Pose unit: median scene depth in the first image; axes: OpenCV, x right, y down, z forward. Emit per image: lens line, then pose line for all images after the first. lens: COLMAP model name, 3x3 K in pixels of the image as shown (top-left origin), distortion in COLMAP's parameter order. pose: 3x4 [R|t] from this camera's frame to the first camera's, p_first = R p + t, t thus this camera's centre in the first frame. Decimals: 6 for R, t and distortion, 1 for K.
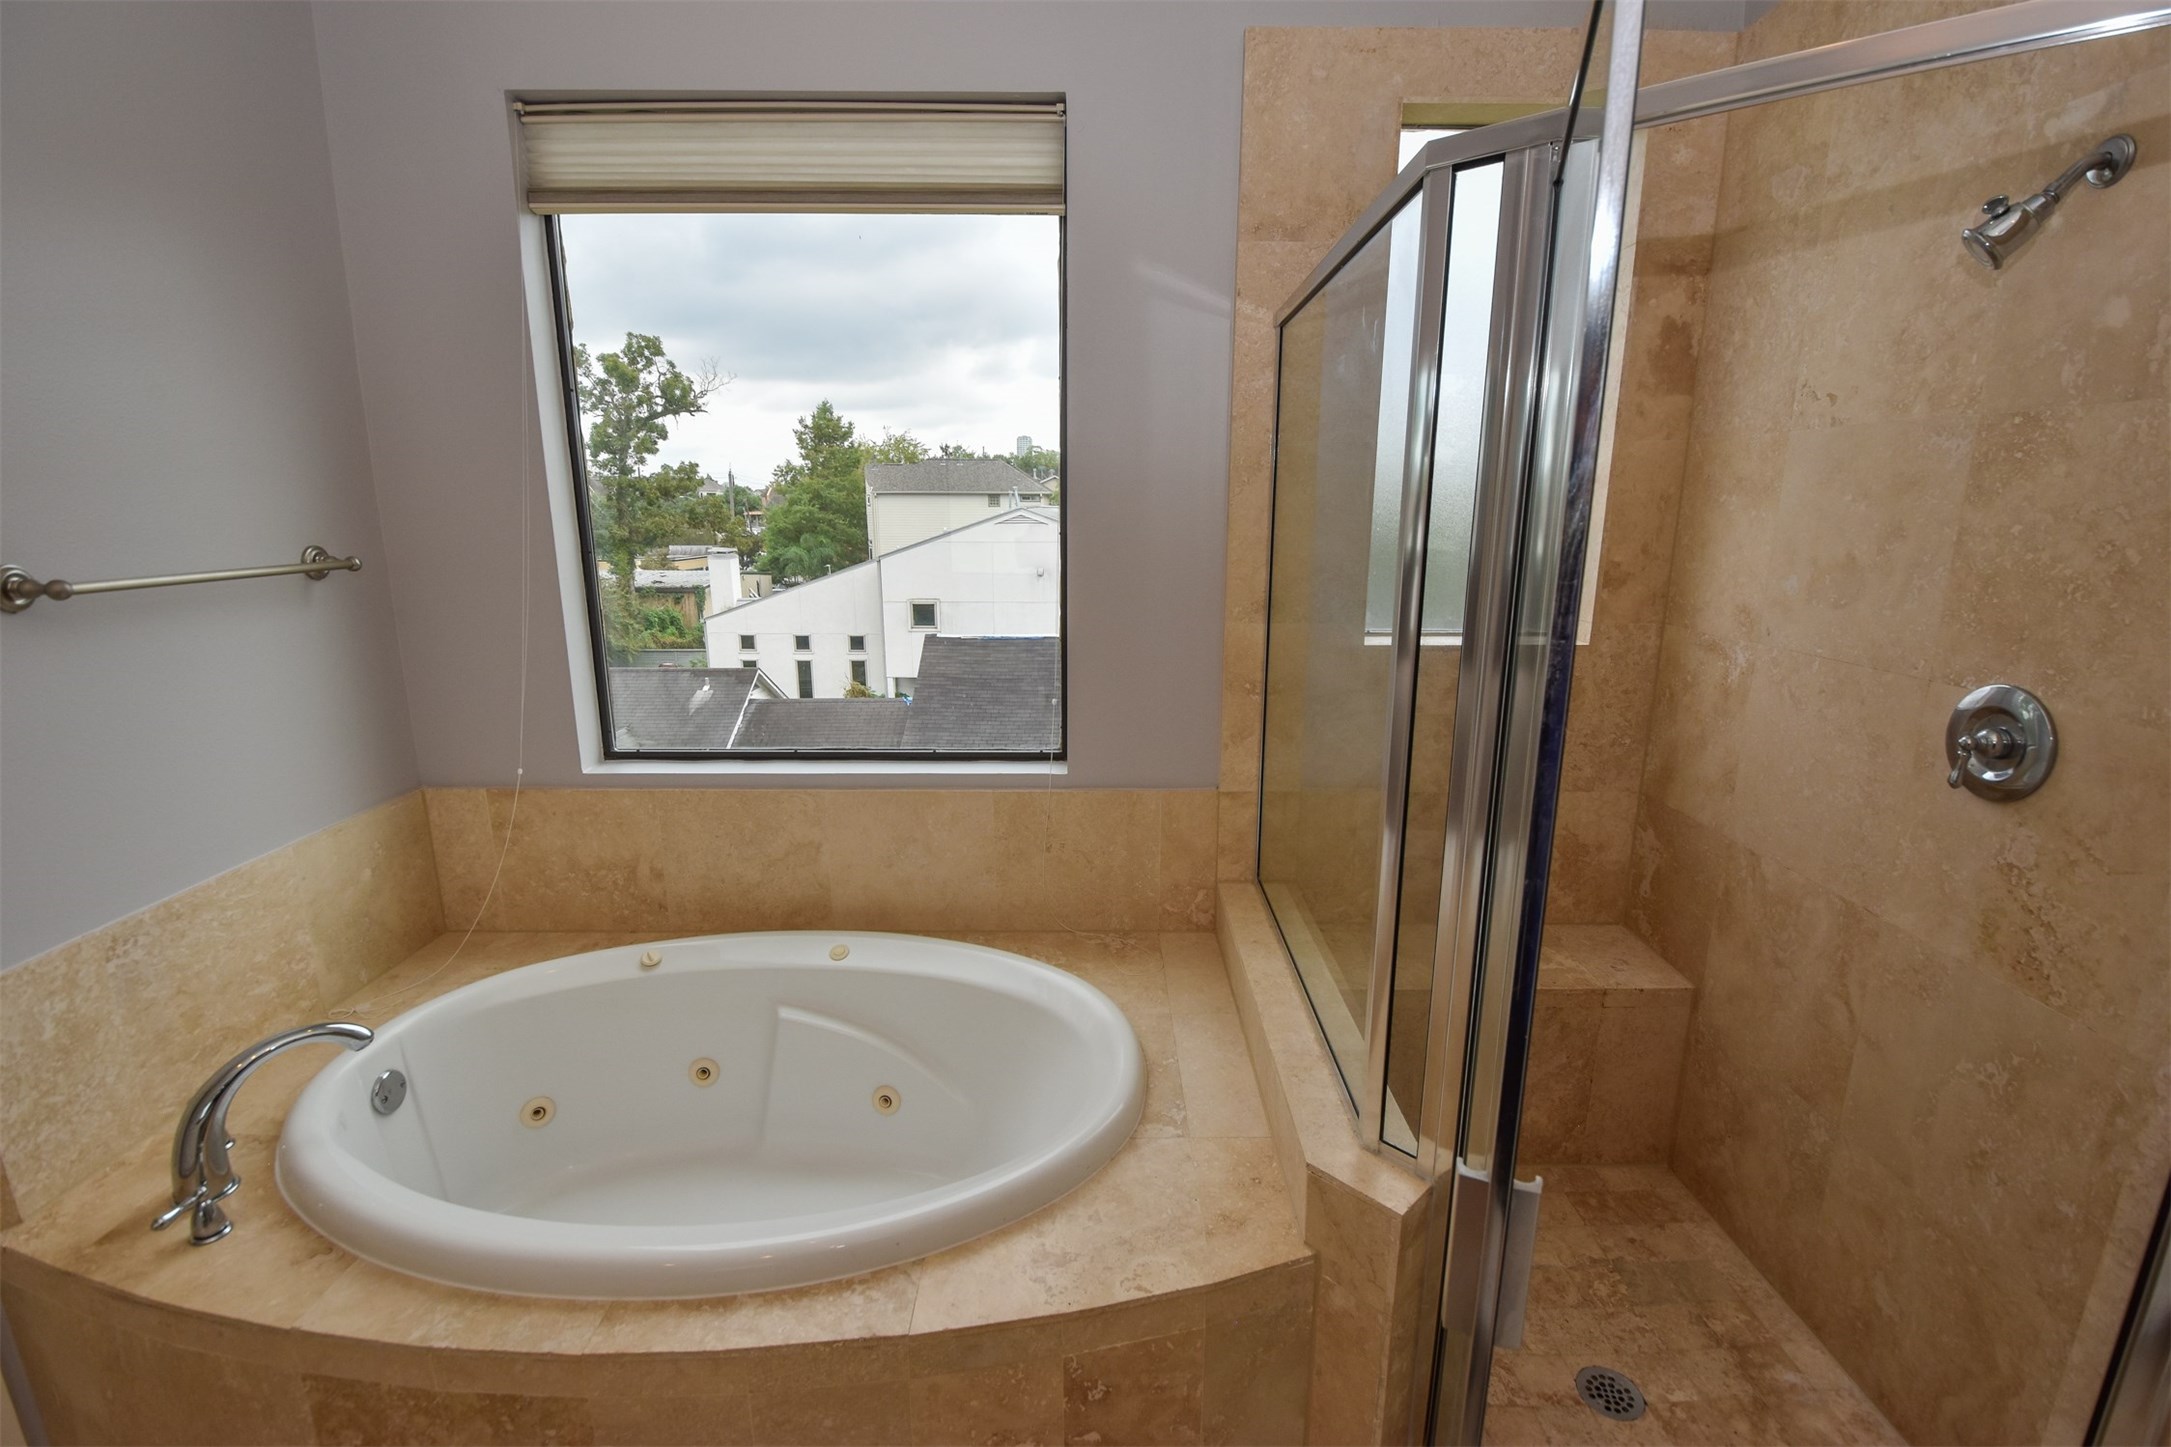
lens RADIAL K [[968.7, 0, 1086.5], [0, 968.7, 719.4], [0, 0, 1]] dist [-0.010177, -0.007779]
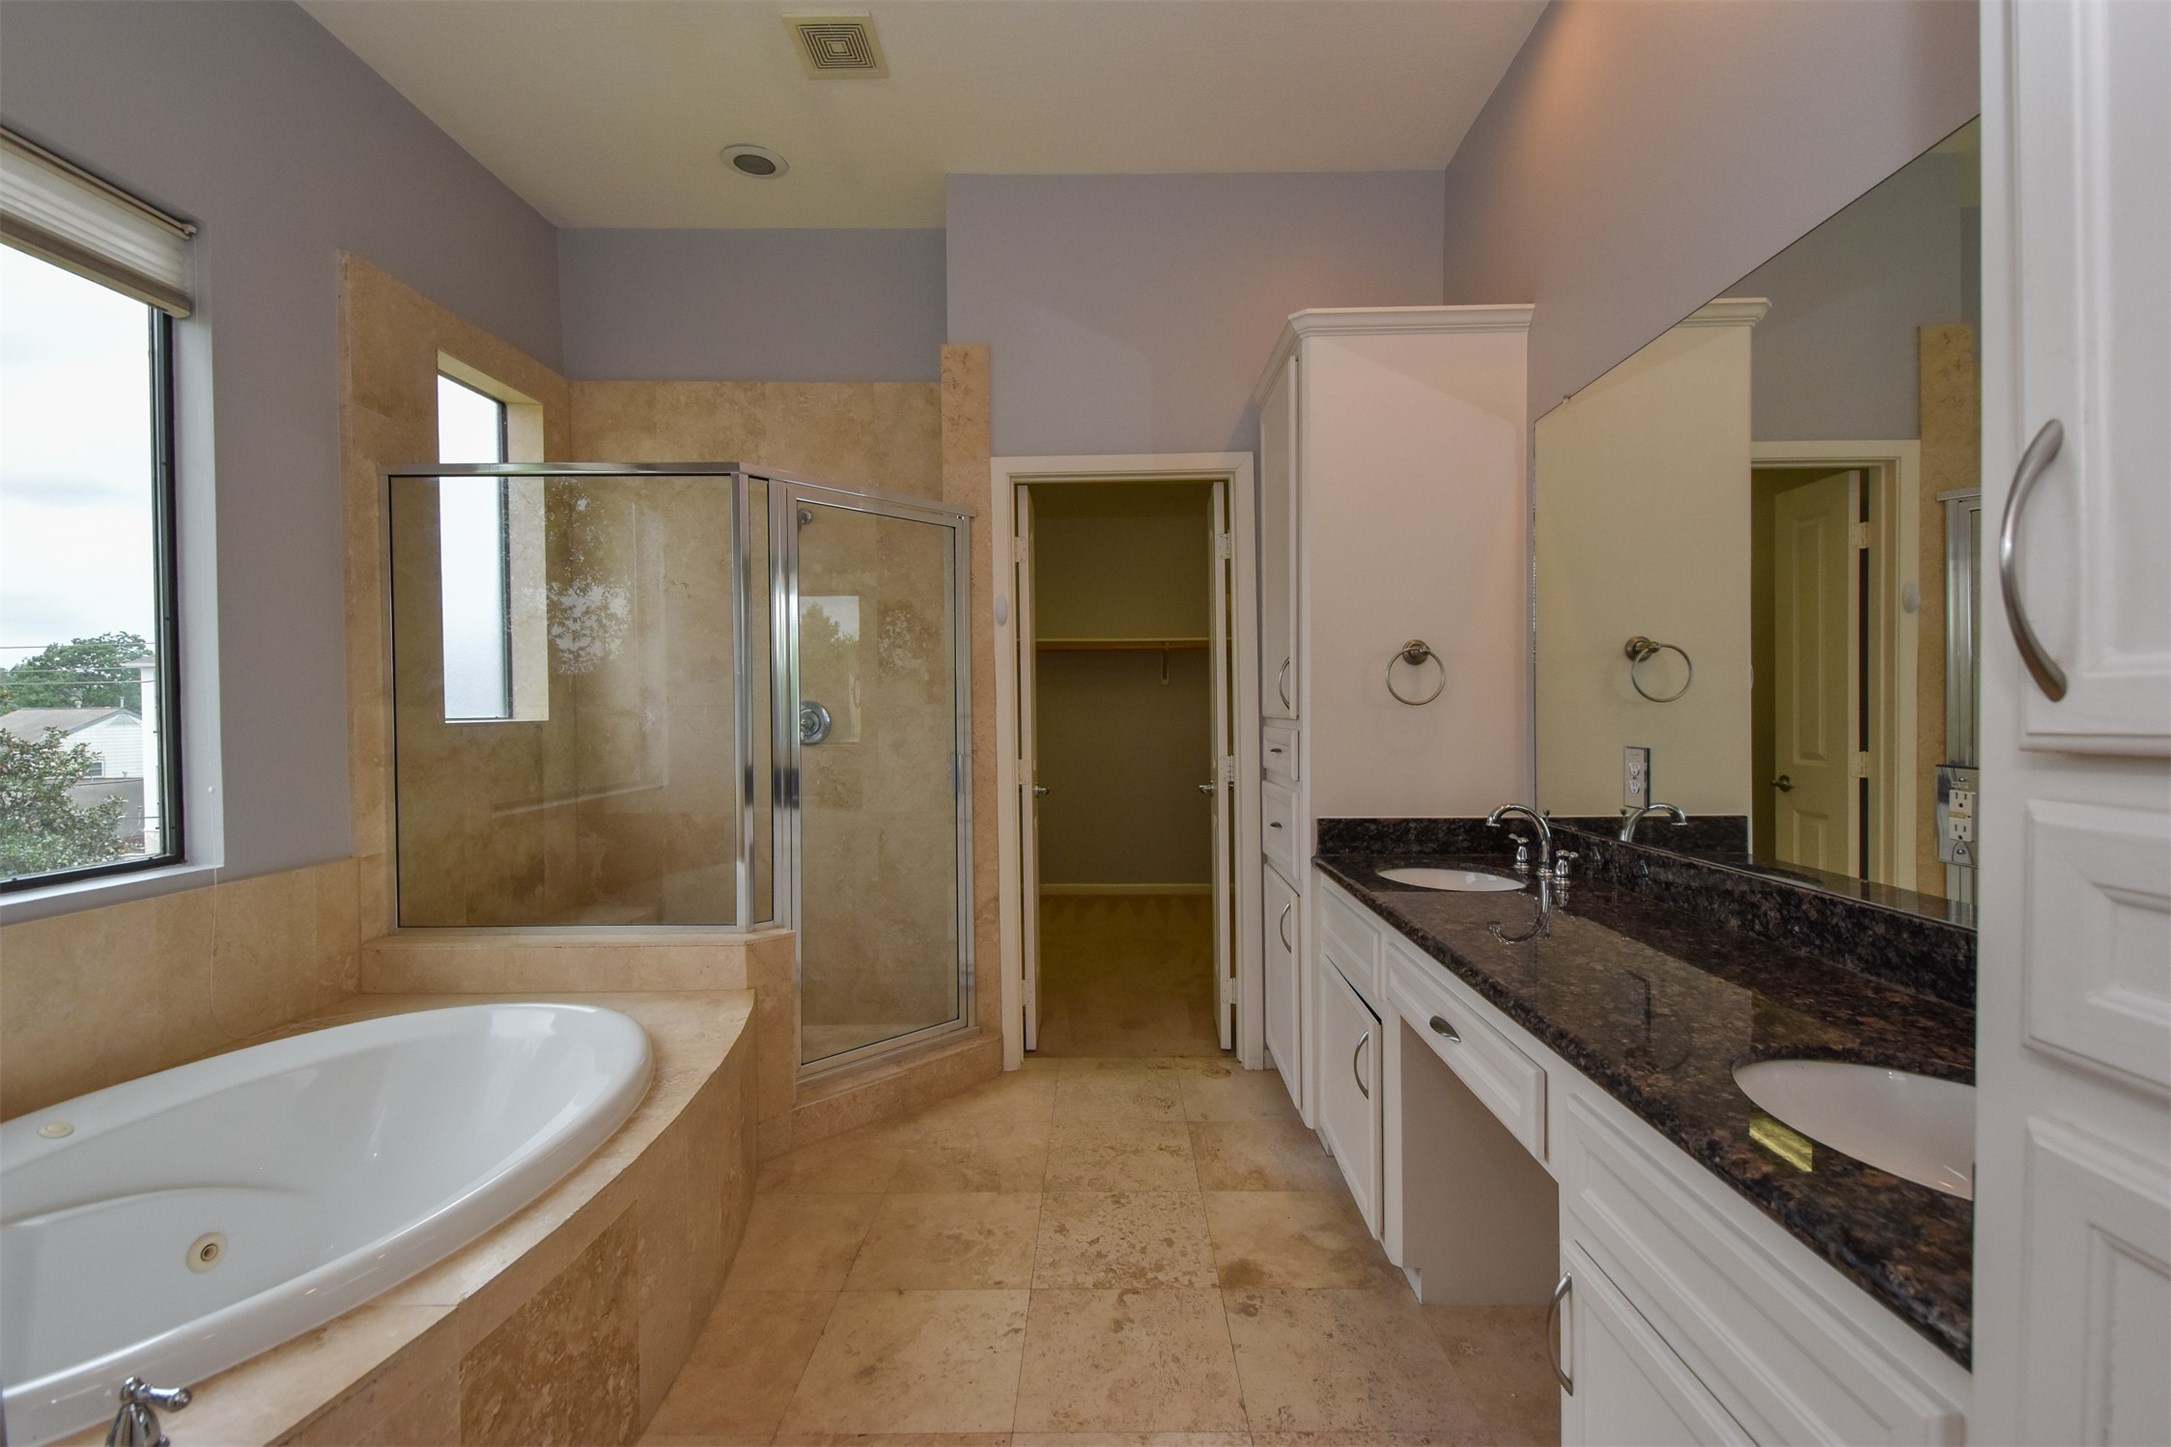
lens RADIAL K [[968.7, 0, 1096.4], [0, 968.7, 724.6], [0, 0, 1]] dist [-0.010177, -0.007779]
pose [[0.016881, -0.012099, 0.999784, -1.041123], [0.231942, 0.972698, 0.007855, 0.123792], [-0.972583, 0.231759, 0.019227, 0.125426]]
